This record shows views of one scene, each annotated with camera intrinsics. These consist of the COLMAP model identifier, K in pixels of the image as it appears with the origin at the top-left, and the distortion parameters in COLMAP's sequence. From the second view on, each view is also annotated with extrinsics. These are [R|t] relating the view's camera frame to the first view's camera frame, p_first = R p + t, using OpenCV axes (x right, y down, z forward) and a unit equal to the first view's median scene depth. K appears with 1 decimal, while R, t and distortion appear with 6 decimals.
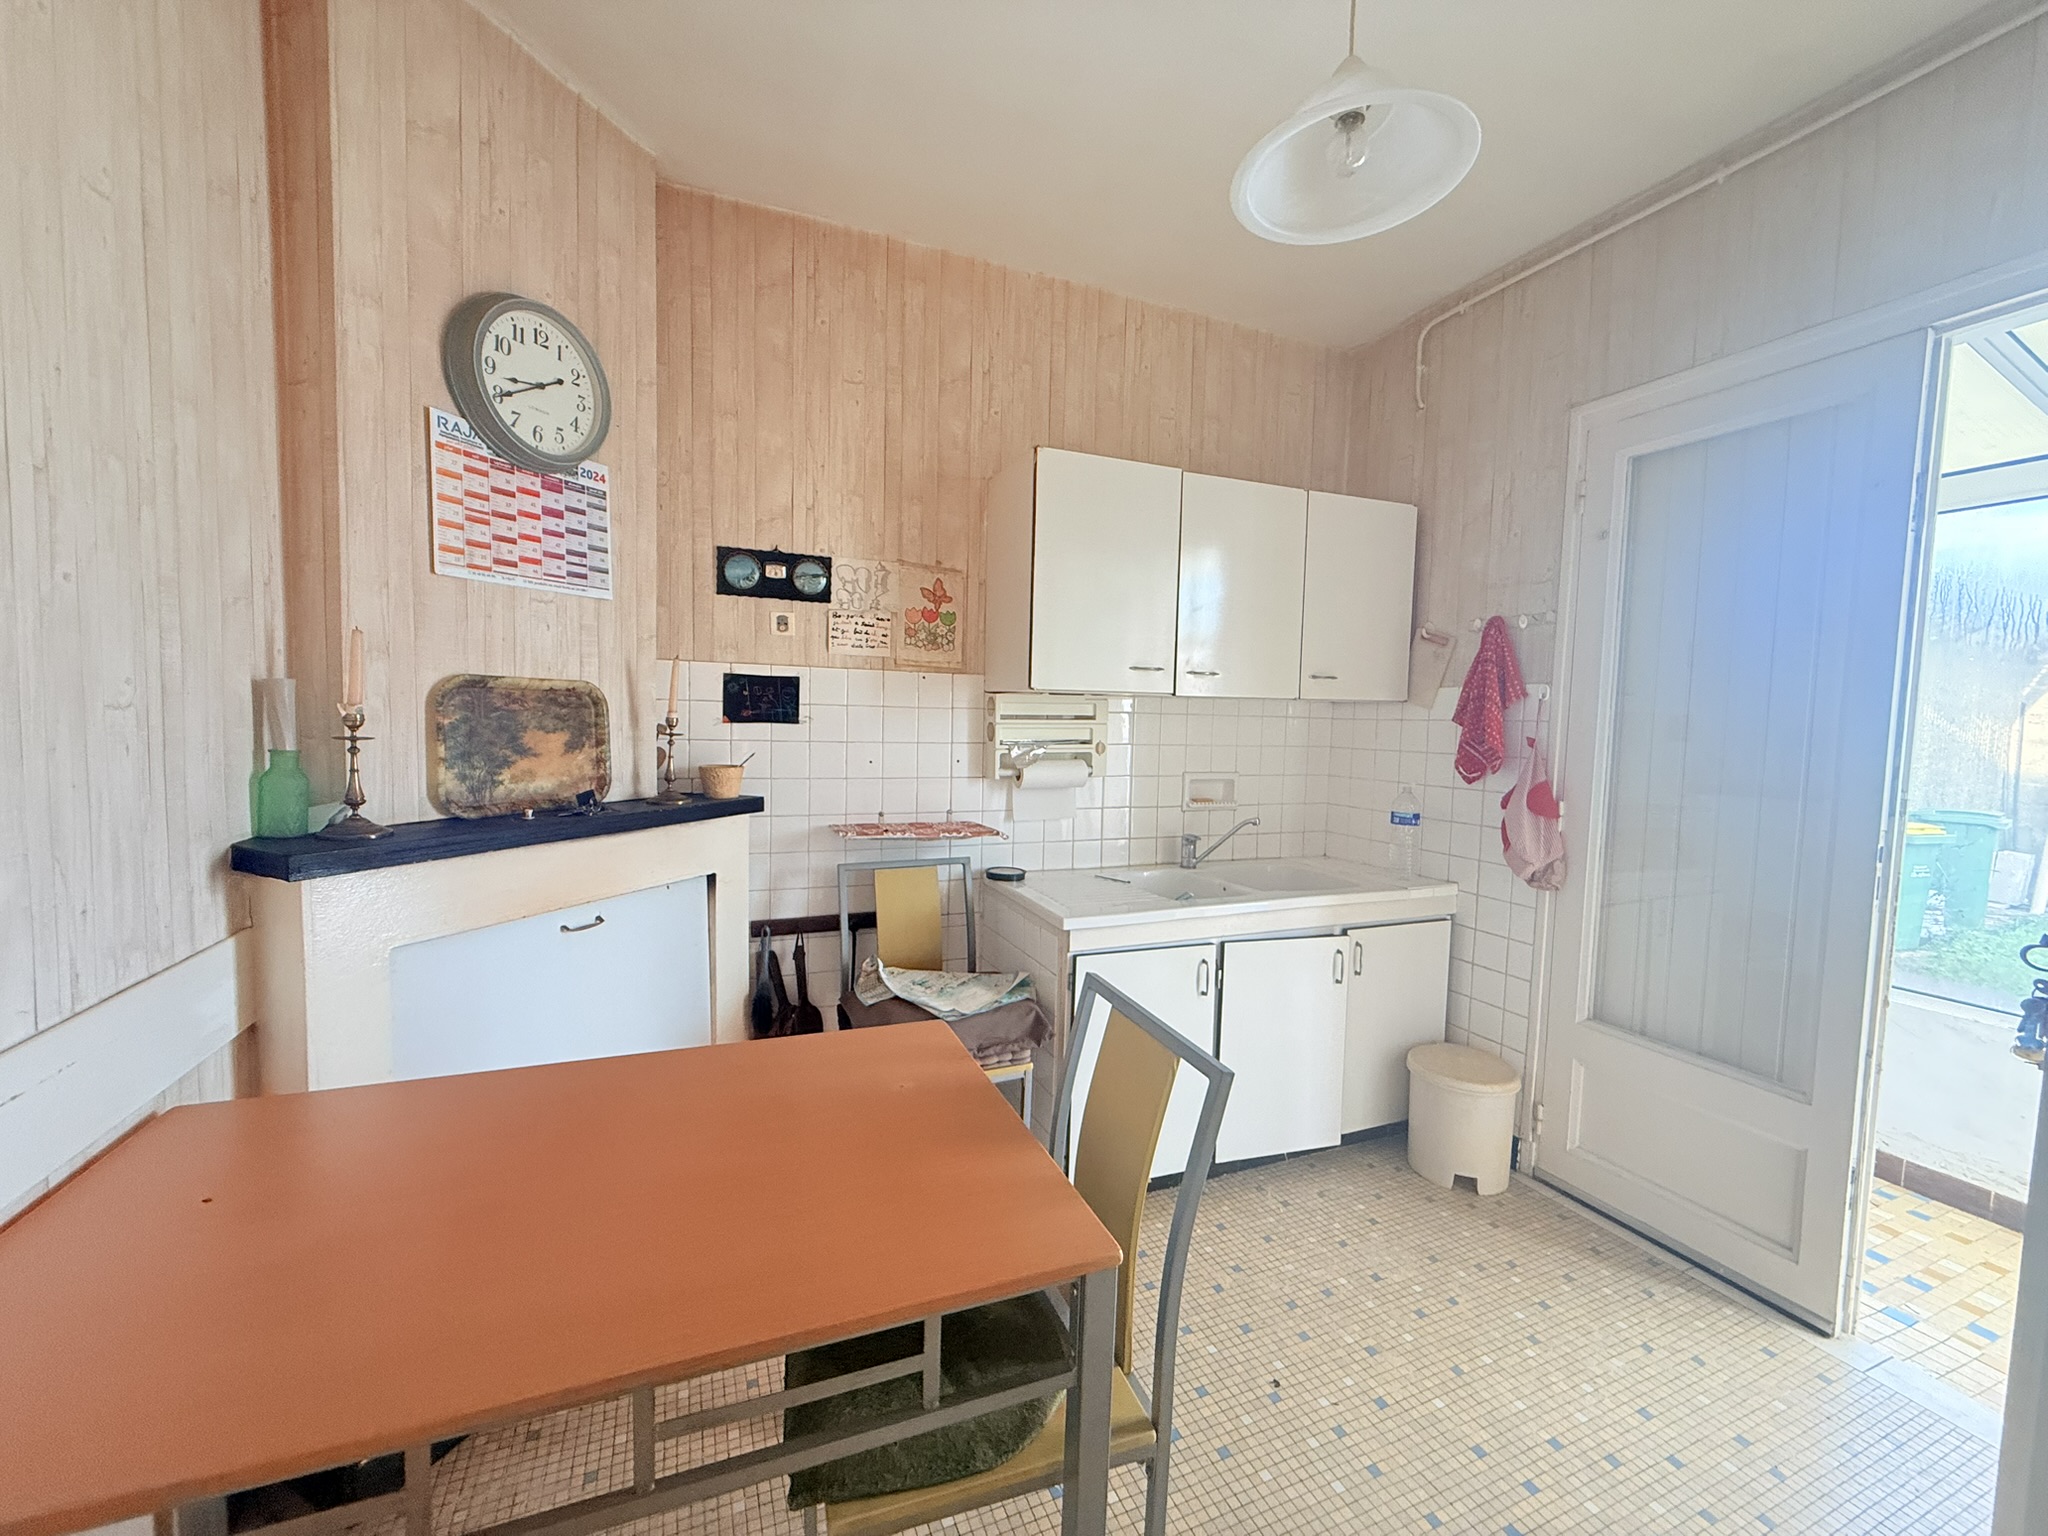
lens RADIAL K [[812.0, 0, 1017.3], [0, 812.0, 769.1], [0, 0, 1]] dist [-0.001943, -0.000066]
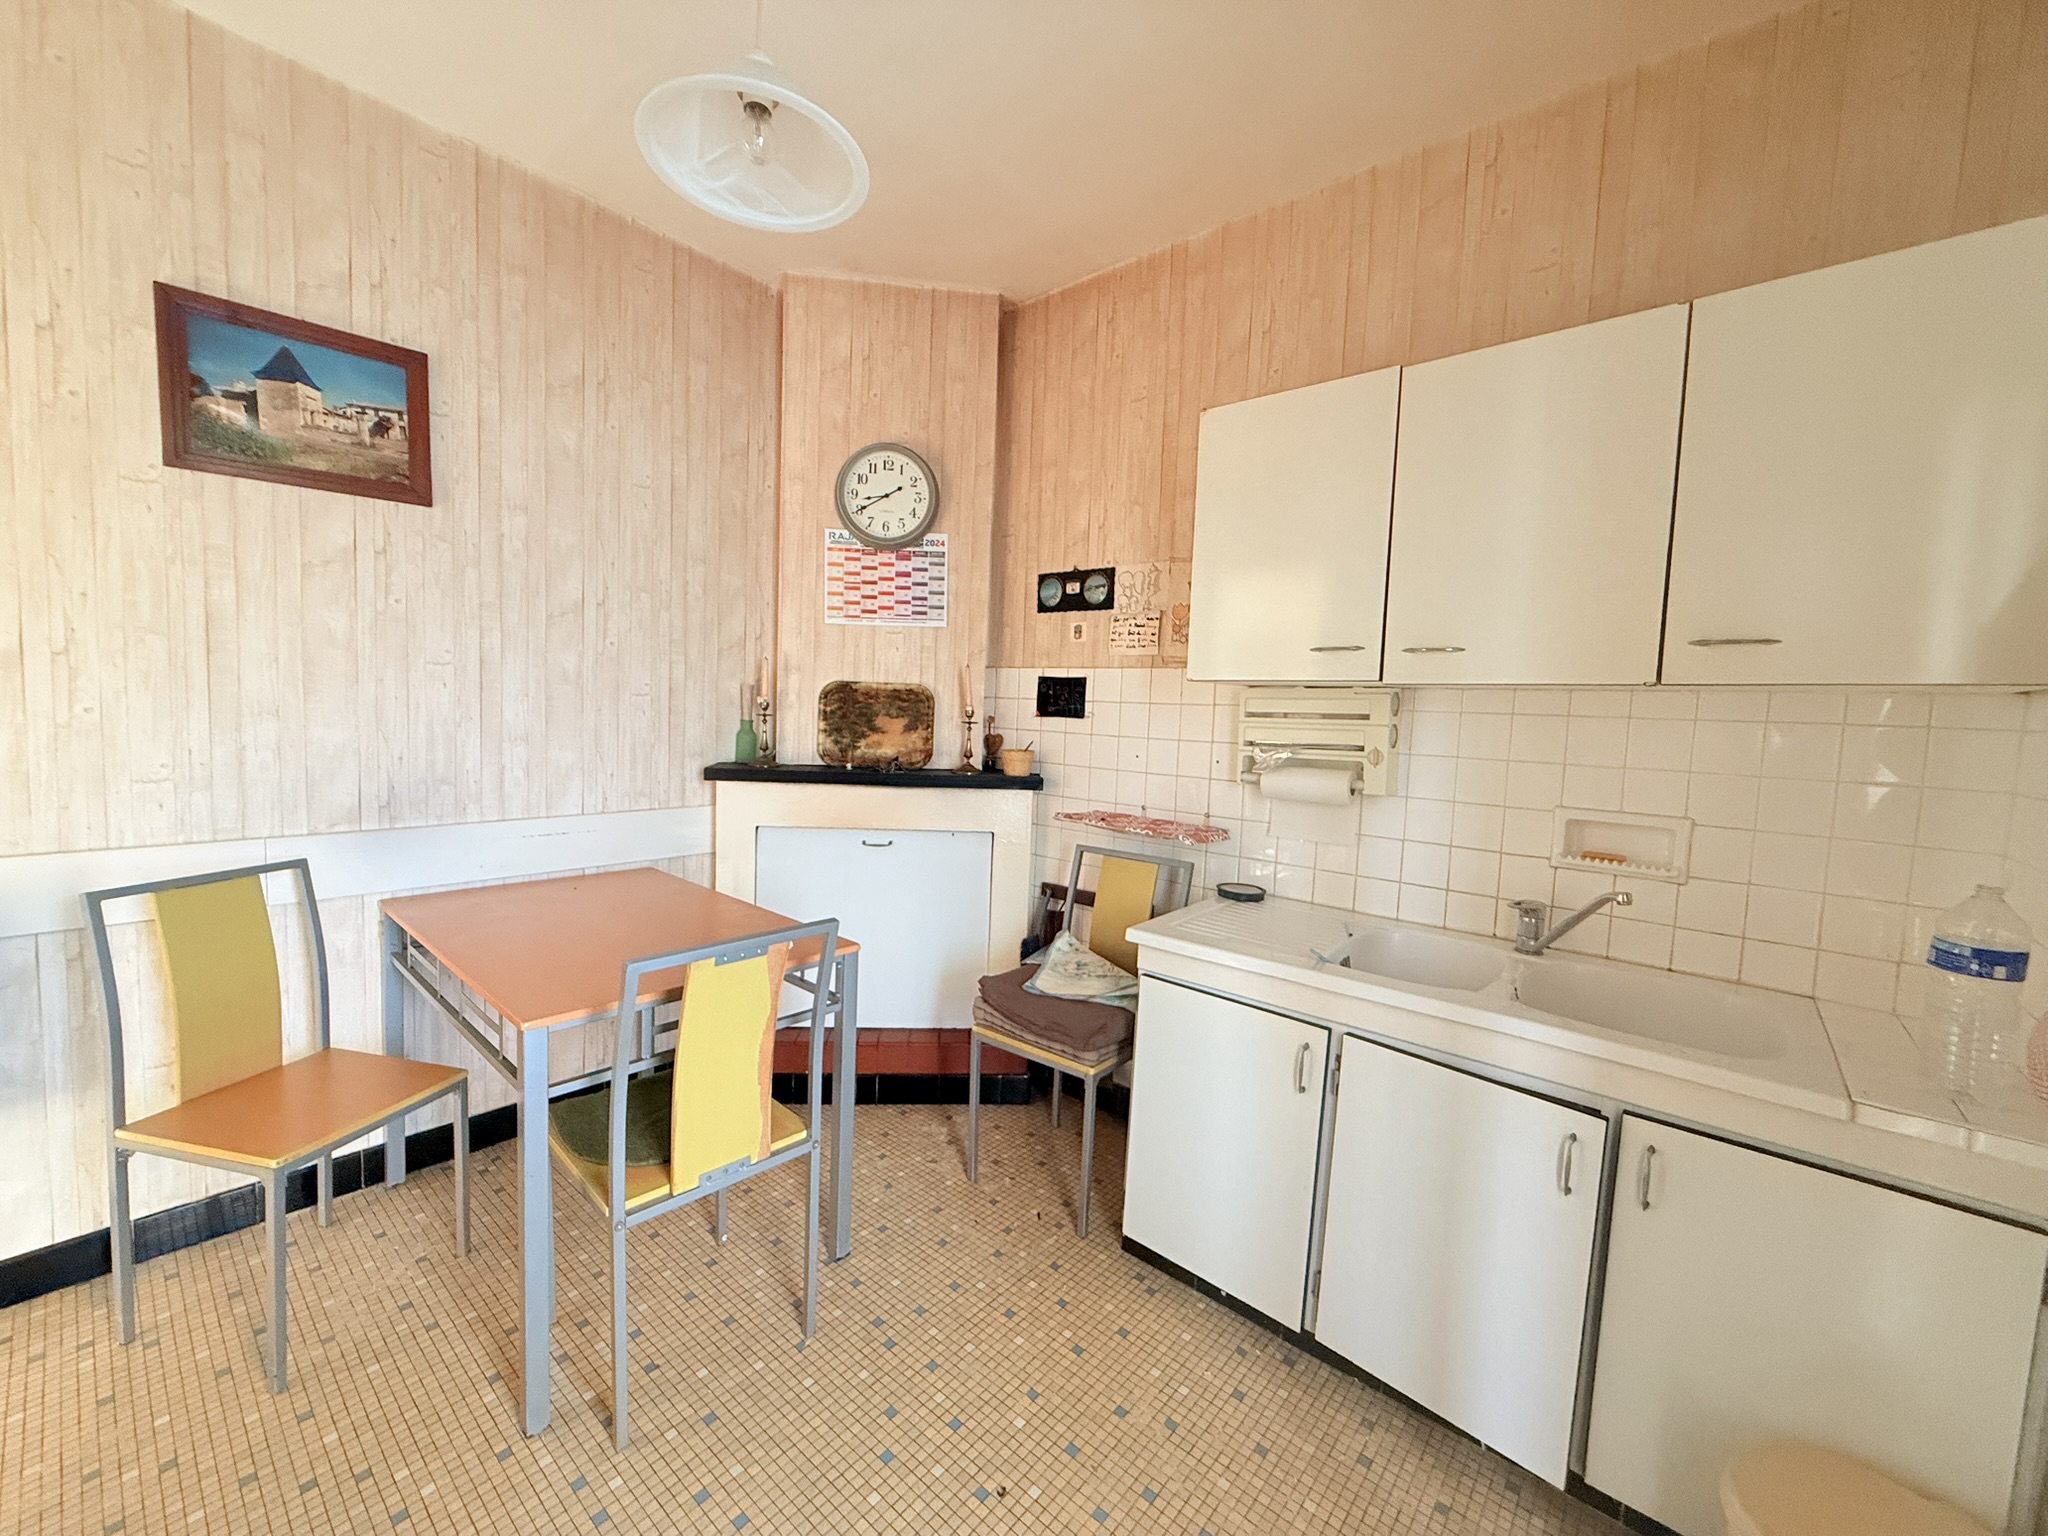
lens RADIAL K [[812.0, 0, 1015.0], [0, 812.0, 767.6], [0, 0, 1]] dist [-0.001943, -0.000066]
pose [[0.455211, 0.061557, -0.888253, 0.861496], [-0.084399, 0.996099, 0.025778, -0.010333], [0.886375, 0.063233, 0.458630, 0.486686]]
